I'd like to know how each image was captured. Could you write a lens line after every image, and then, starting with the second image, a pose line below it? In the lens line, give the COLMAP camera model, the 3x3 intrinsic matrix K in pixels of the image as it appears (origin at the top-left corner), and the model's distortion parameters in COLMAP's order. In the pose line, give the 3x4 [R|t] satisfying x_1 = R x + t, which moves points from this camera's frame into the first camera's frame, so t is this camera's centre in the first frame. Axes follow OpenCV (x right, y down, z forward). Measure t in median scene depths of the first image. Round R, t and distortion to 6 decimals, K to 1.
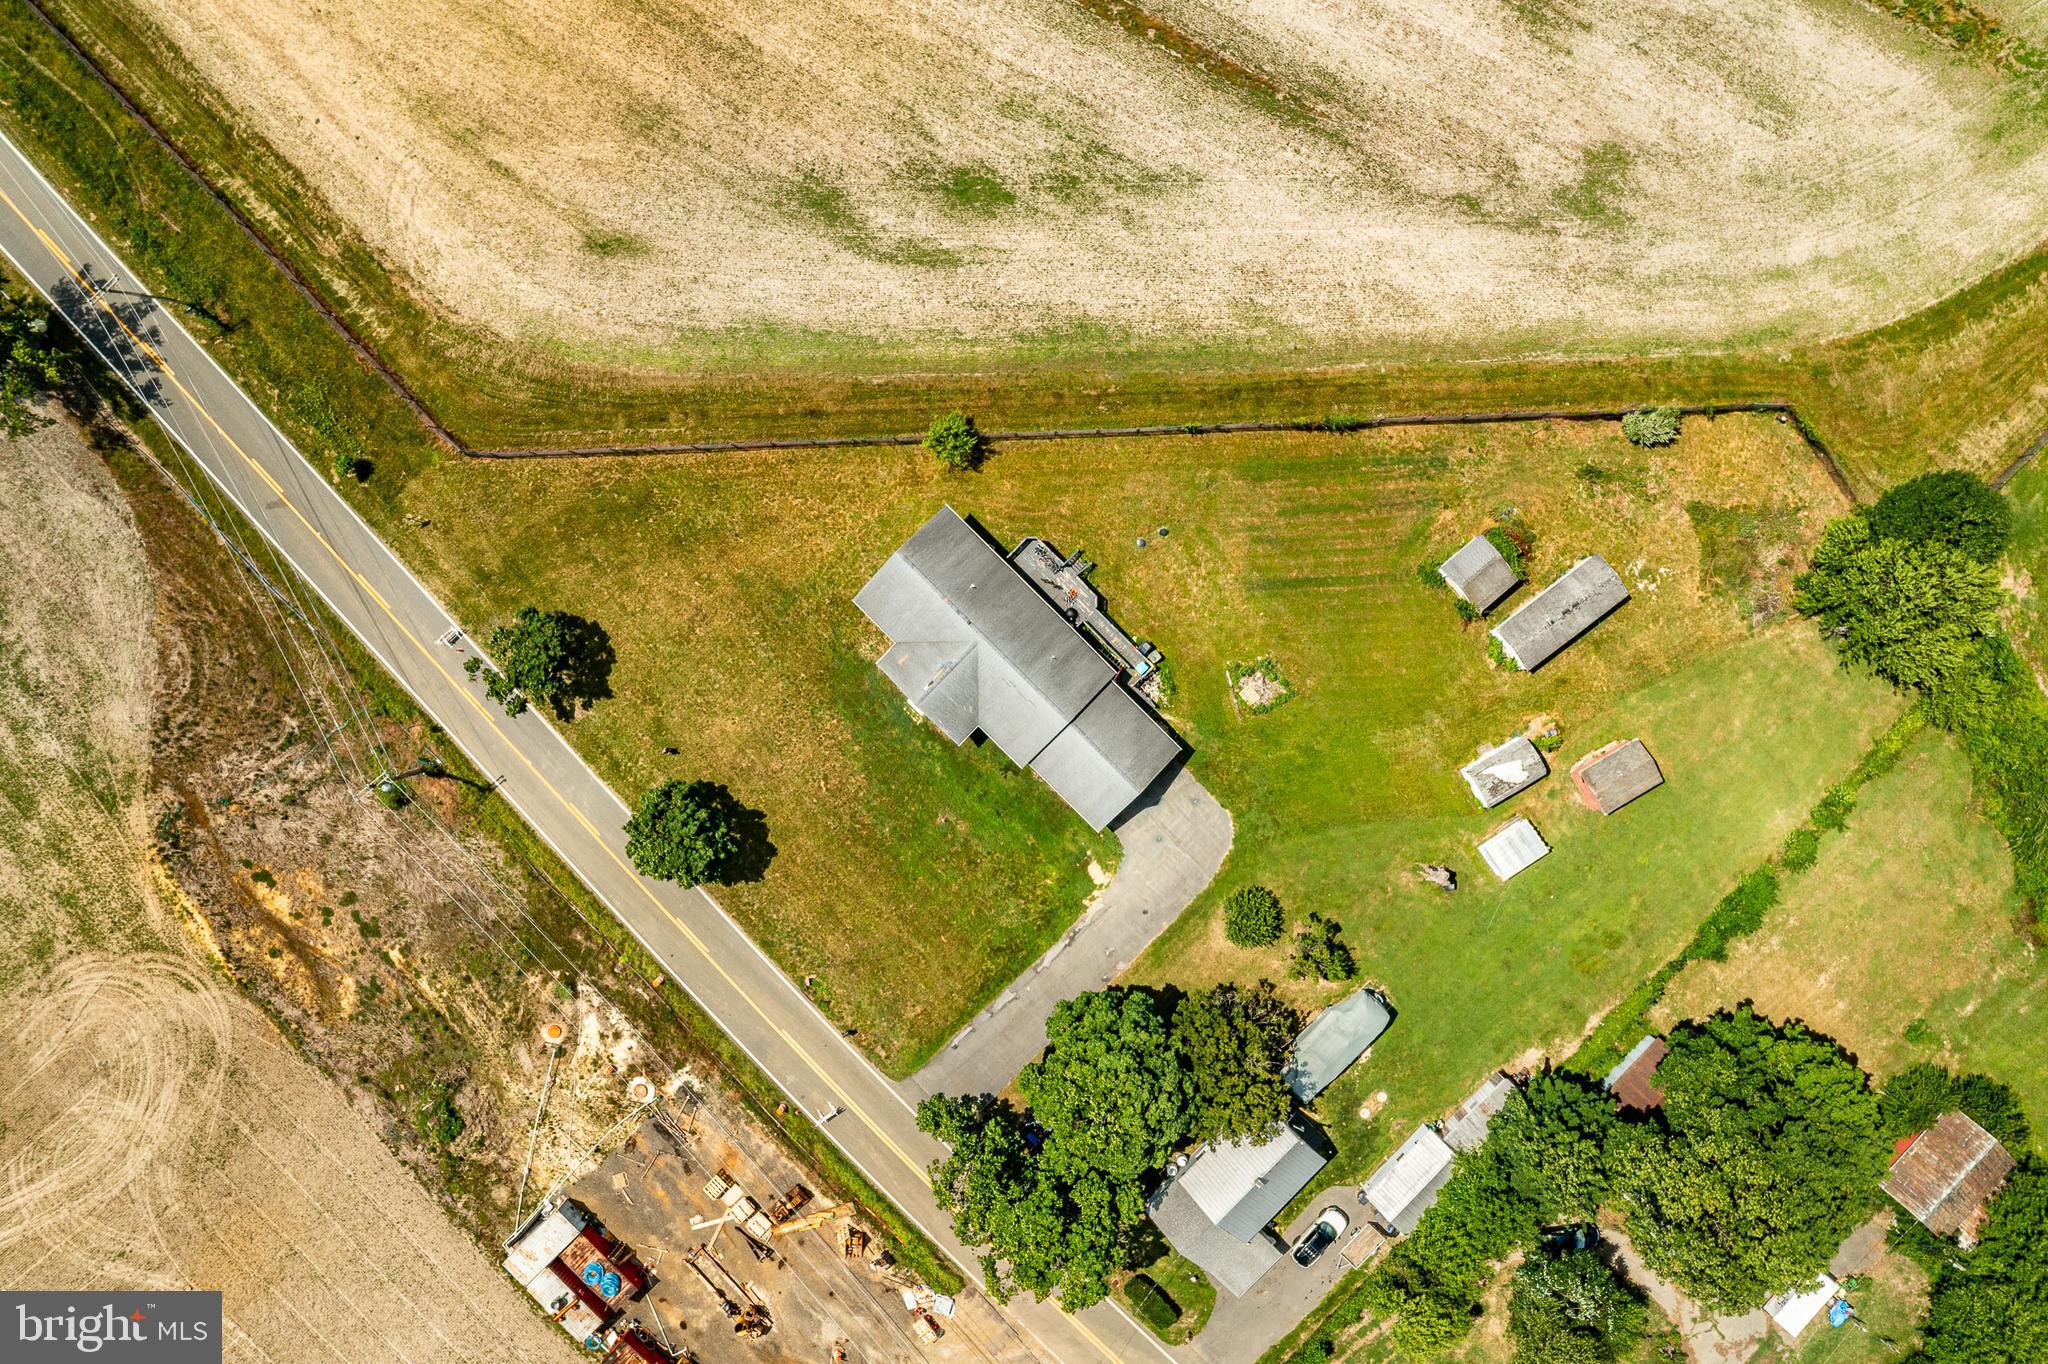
lens RADIAL K [[1641.7, 0, 1024.0], [0, 1641.7, 682.0], [0, 0, 1]] dist [-0.010773, 0.001691]
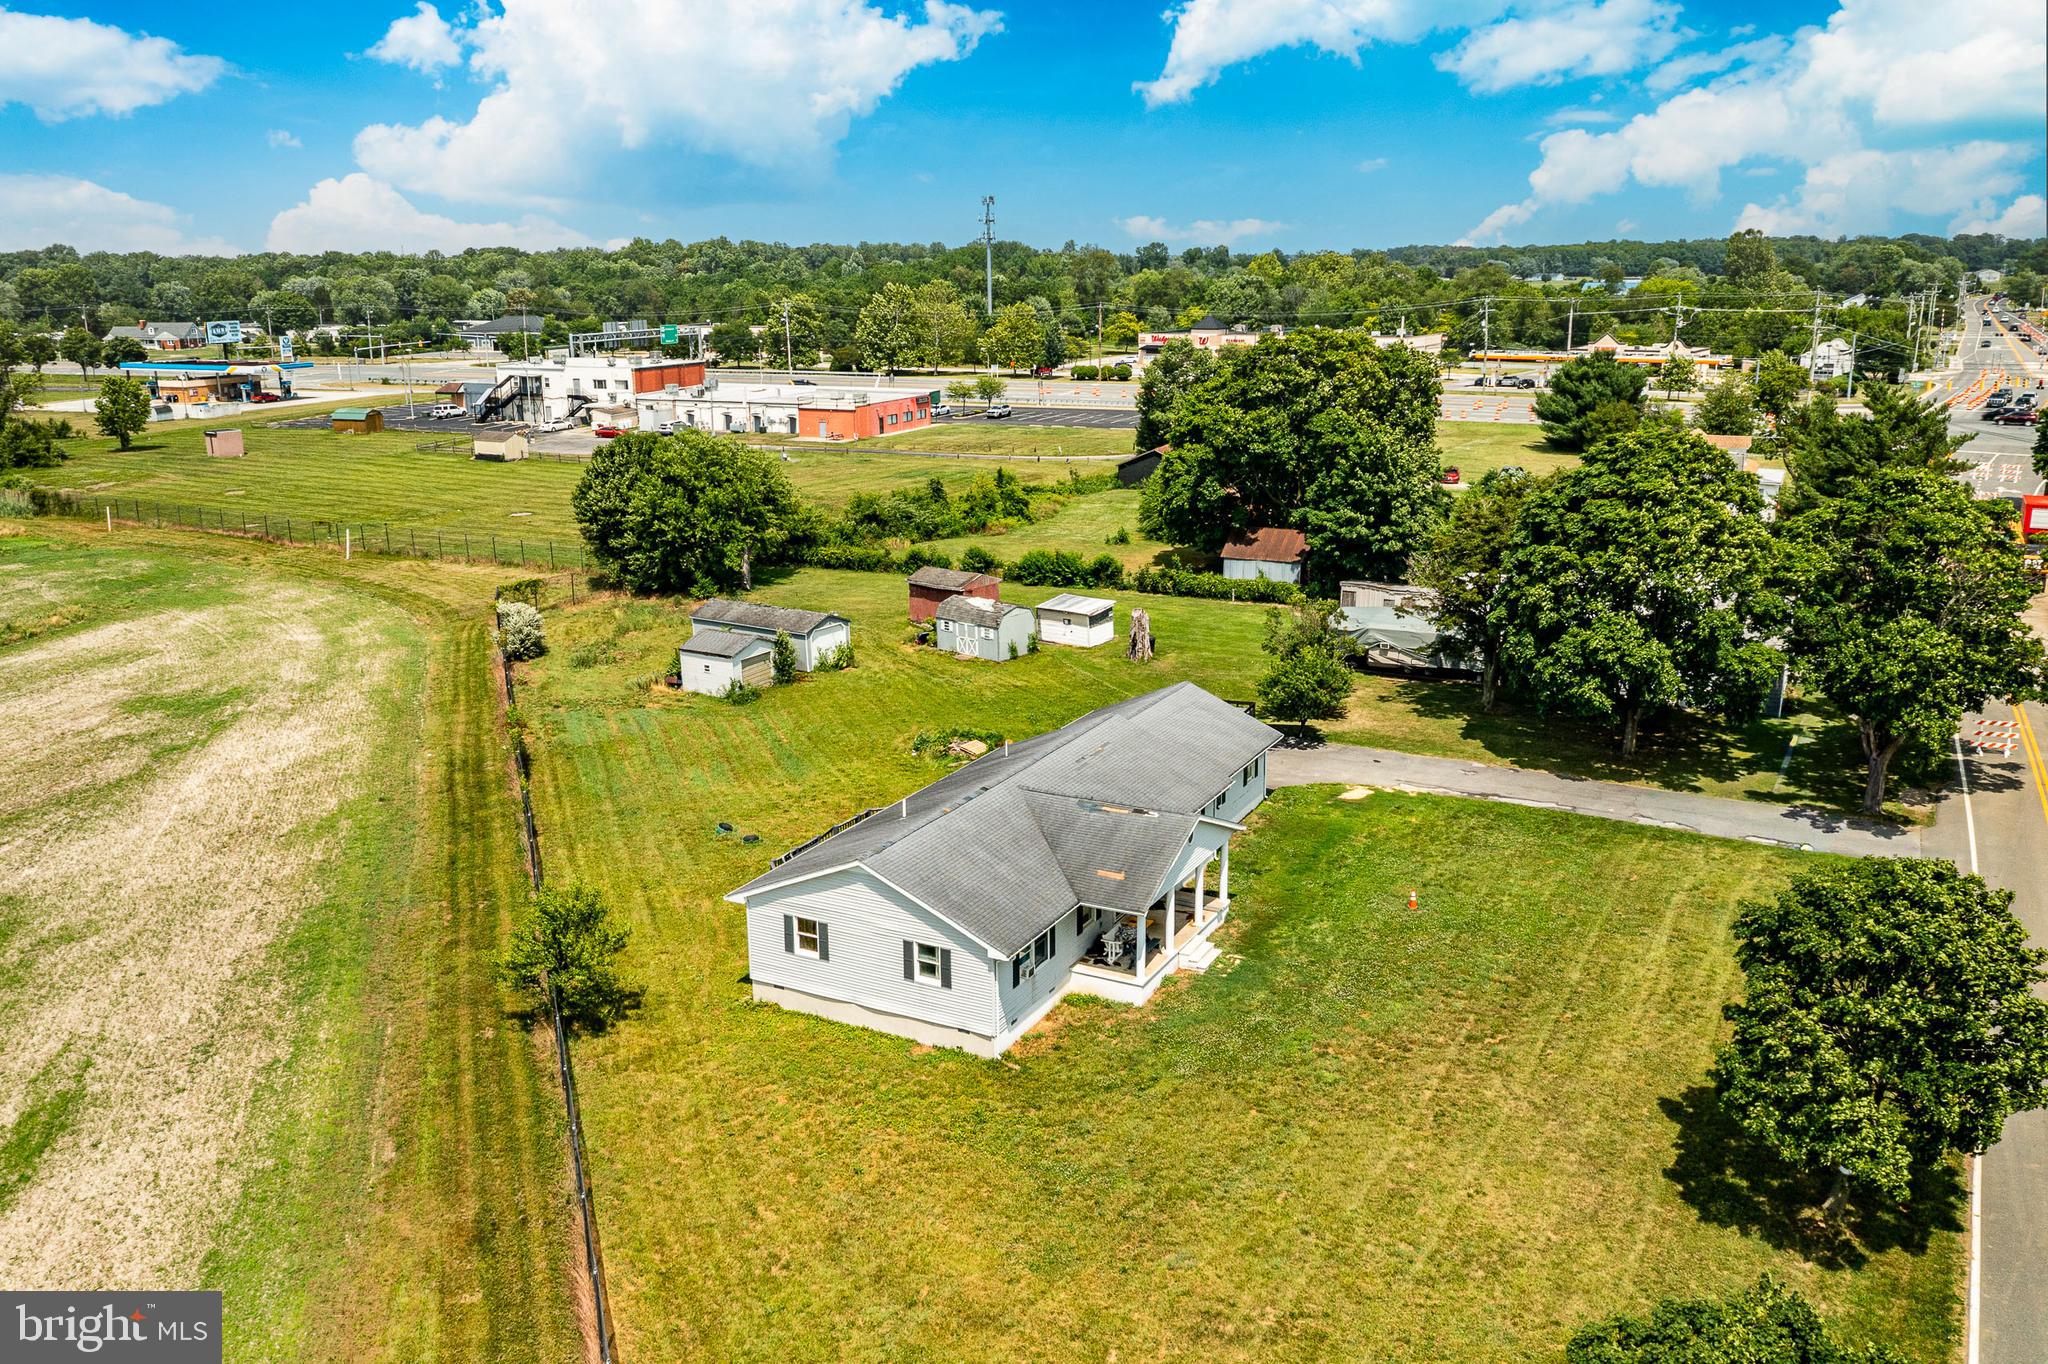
lens RADIAL K [[1631.8, 0, 1024.0], [0, 1631.8, 682.0], [0, 0, 1]] dist [-0.005431, 0.003803]
pose [[-0.290494, -0.218134, 0.931682, -0.429966], [0.956307, -0.099780, 0.274810, -0.139802], [0.033018, 0.970805, 0.237589, 0.826870]]
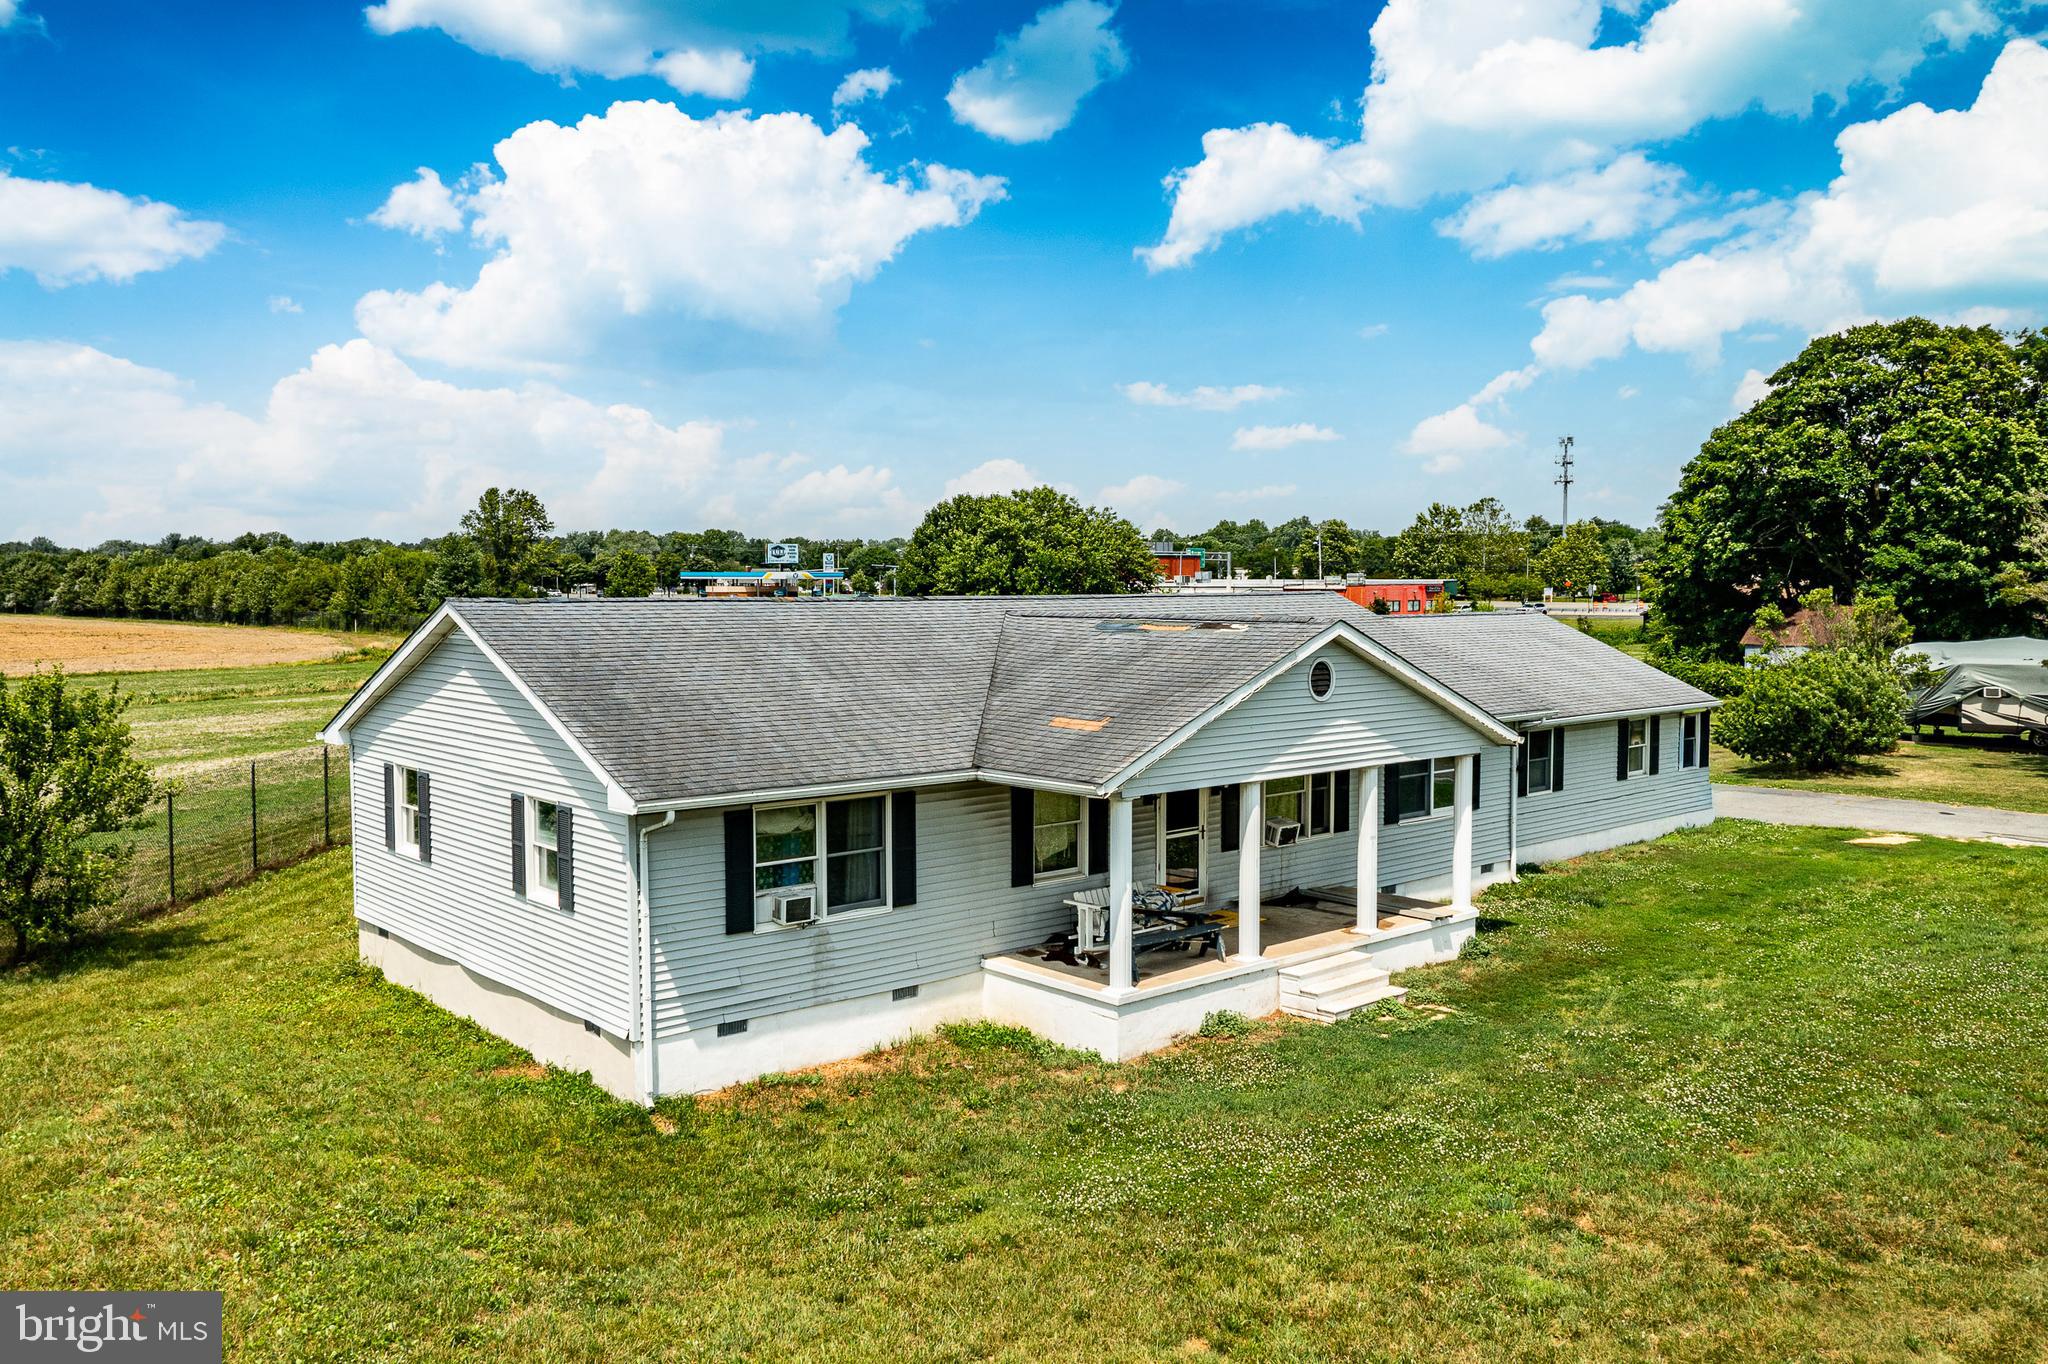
lens RADIAL K [[1641.7, 0, 1024.0], [0, 1641.7, 682.0], [0, 0, 1]] dist [-0.010773, 0.001691]
pose [[0.066695, -0.045259, 0.996746, -0.234183], [0.997678, -0.010801, -0.067248, -0.007845], [0.013810, 0.998917, 0.044434, 0.957960]]
